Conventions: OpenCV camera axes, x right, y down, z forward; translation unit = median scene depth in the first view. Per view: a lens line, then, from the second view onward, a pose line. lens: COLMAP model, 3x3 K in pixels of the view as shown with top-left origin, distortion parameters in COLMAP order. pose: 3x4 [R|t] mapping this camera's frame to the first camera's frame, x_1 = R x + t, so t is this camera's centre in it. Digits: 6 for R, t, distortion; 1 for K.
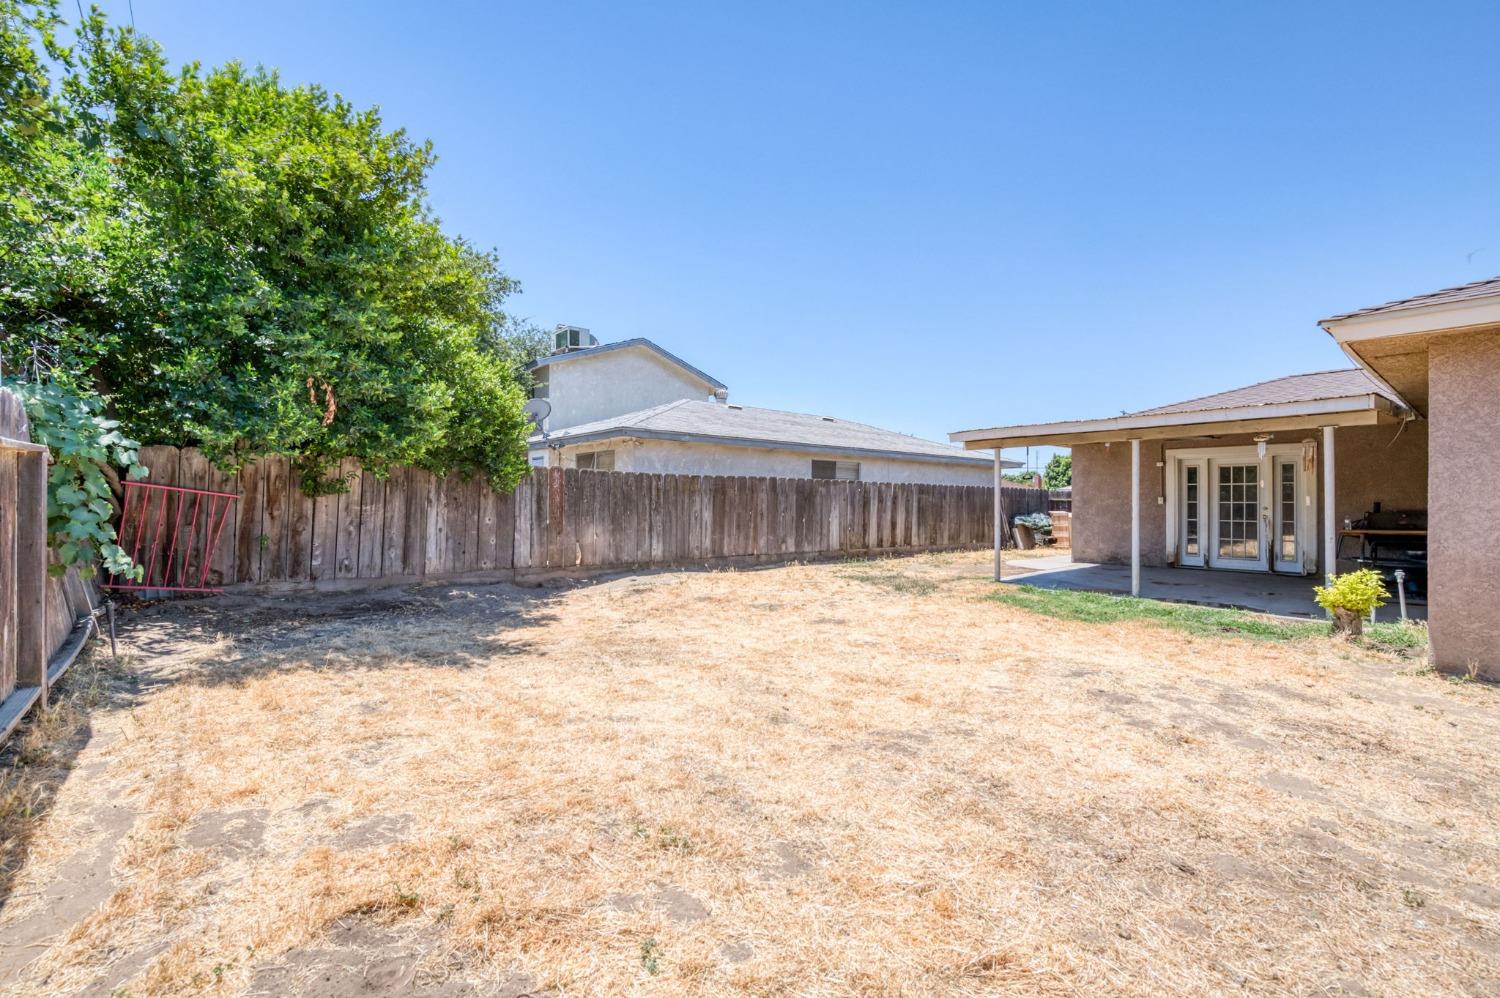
lens RADIAL K [[646.2, 0, 751.4], [0, 646.2, 492.4], [0, 0, 1]] dist [0.007796, -0.001676]
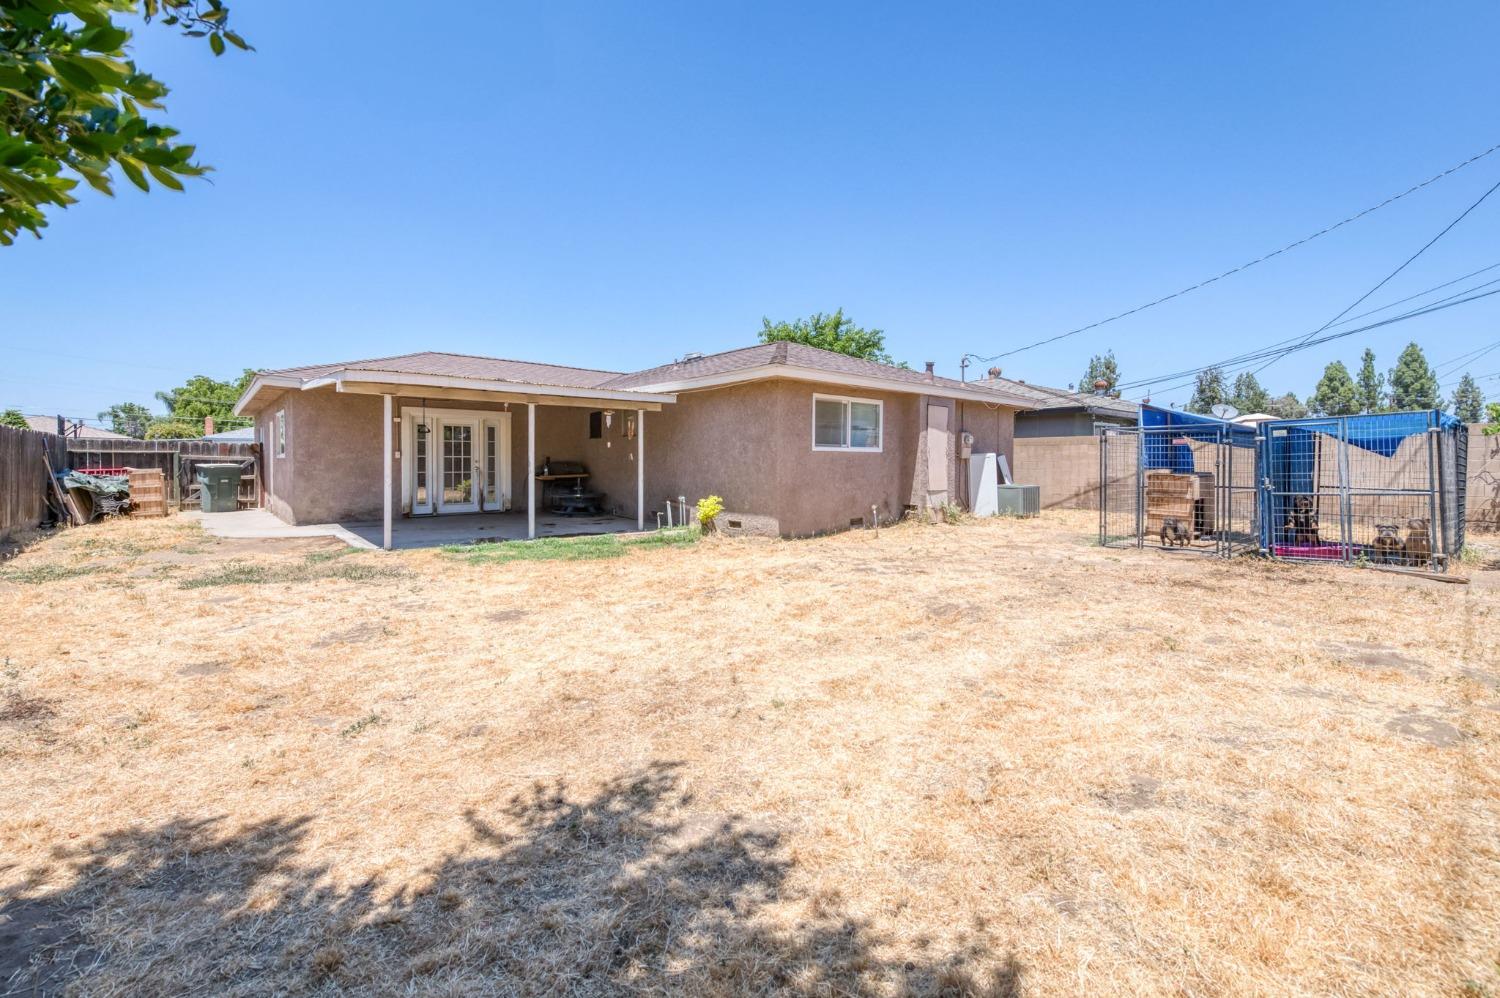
lens RADIAL K [[646.2, 0, 746.1], [0, 646.2, 465.1], [0, 0, 1]] dist [0.007796, -0.001676]
pose [[-0.007203, -0.017001, 0.999830, -0.533878], [-0.018189, 0.999692, 0.016868, 0.002043], [-0.999809, -0.018065, -0.007510, 0.583905]]
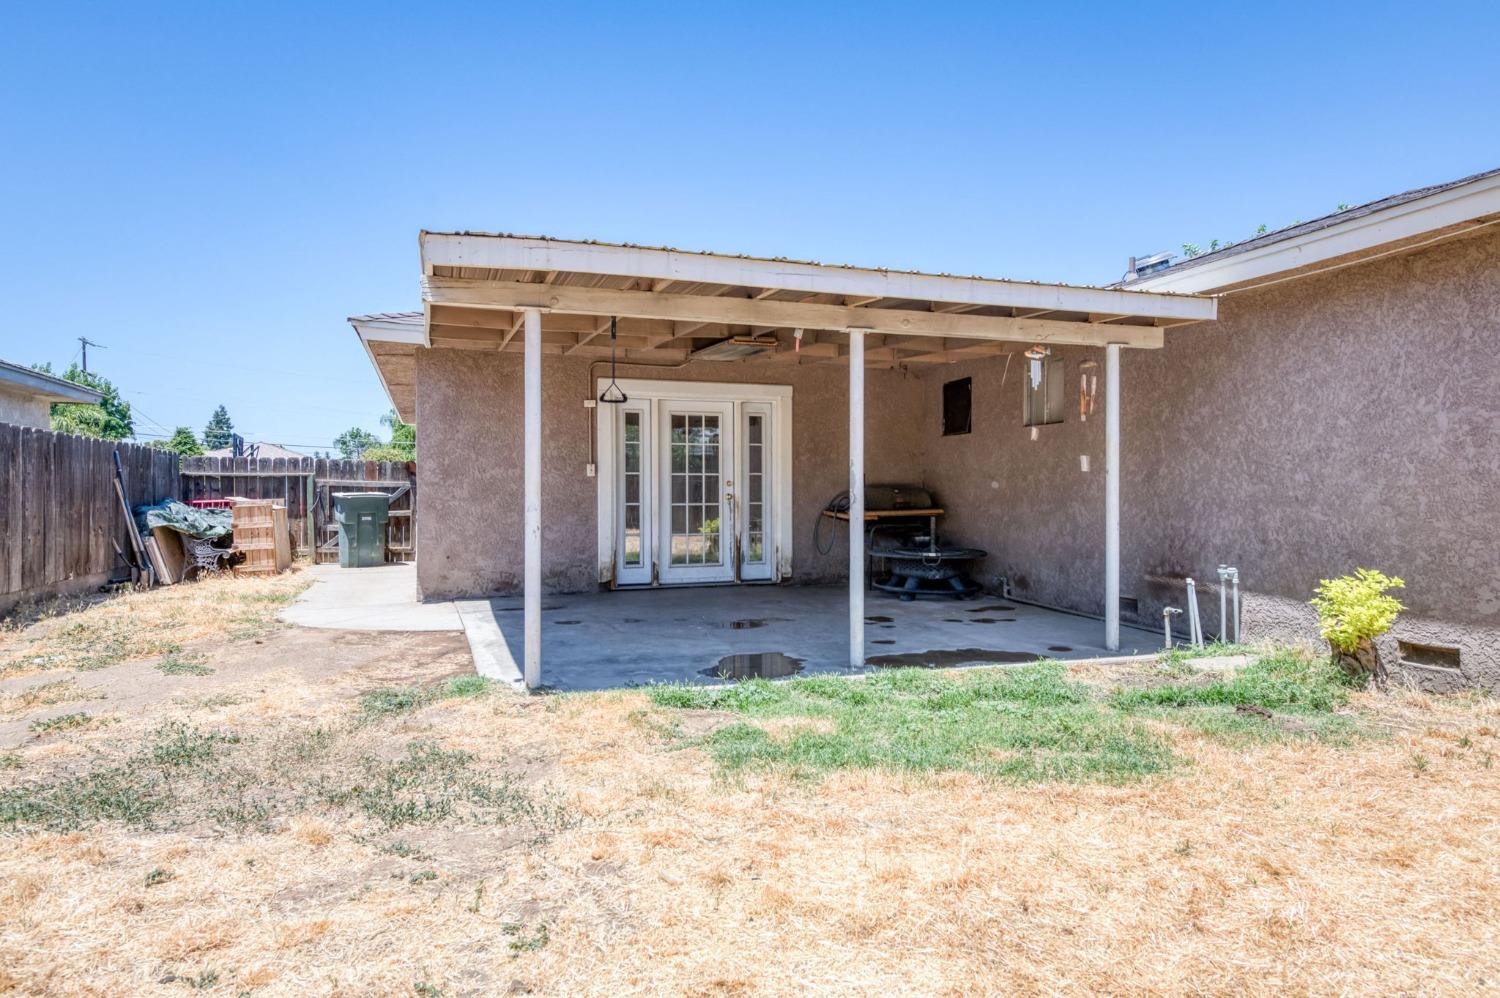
lens RADIAL K [[904.1, 0, 747.0], [0, 904.1, 495.7], [0, 0, 1]] dist [0.008029, -0.000074]
pose [[0.356233, -0.012299, 0.934316, -0.042469], [-0.009662, 0.999811, 0.016845, 0.025613], [-0.934347, -0.015029, 0.356047, 0.787867]]
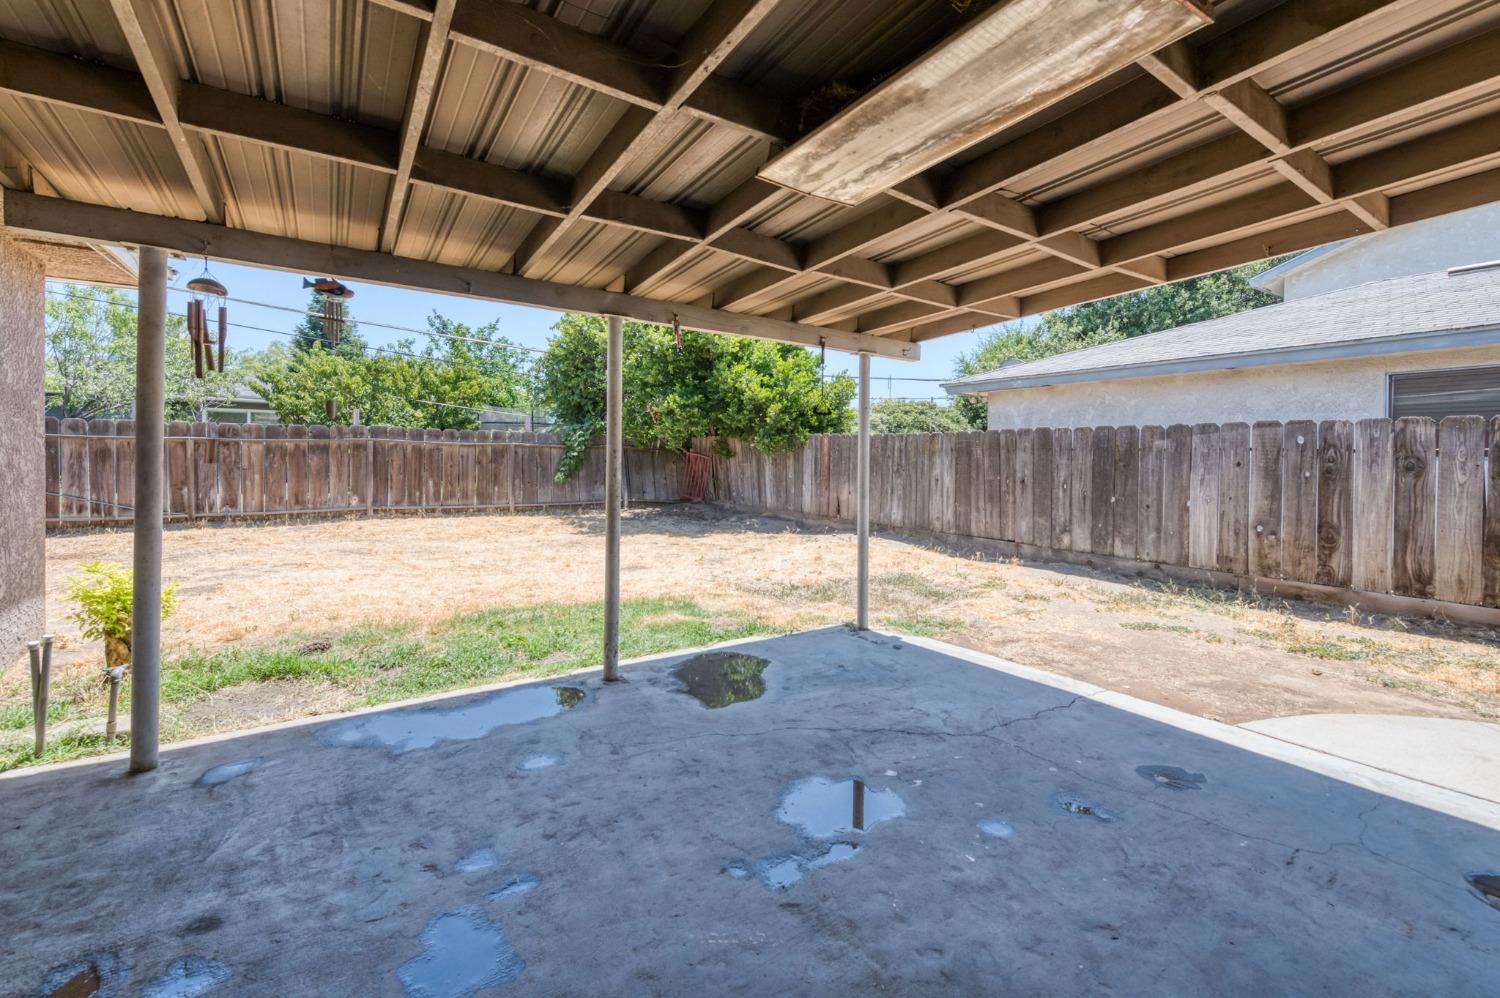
lens RADIAL K [[646.2, 0, 775.6], [0, 646.2, 478.5], [0, 0, 1]] dist [0.007796, -0.001676]
pose [[-0.100917, 0.024276, -0.994599, 0.962054], [-0.001188, 0.999699, 0.024521, 0.016002], [0.994894, 0.003656, -0.100858, 1.087060]]
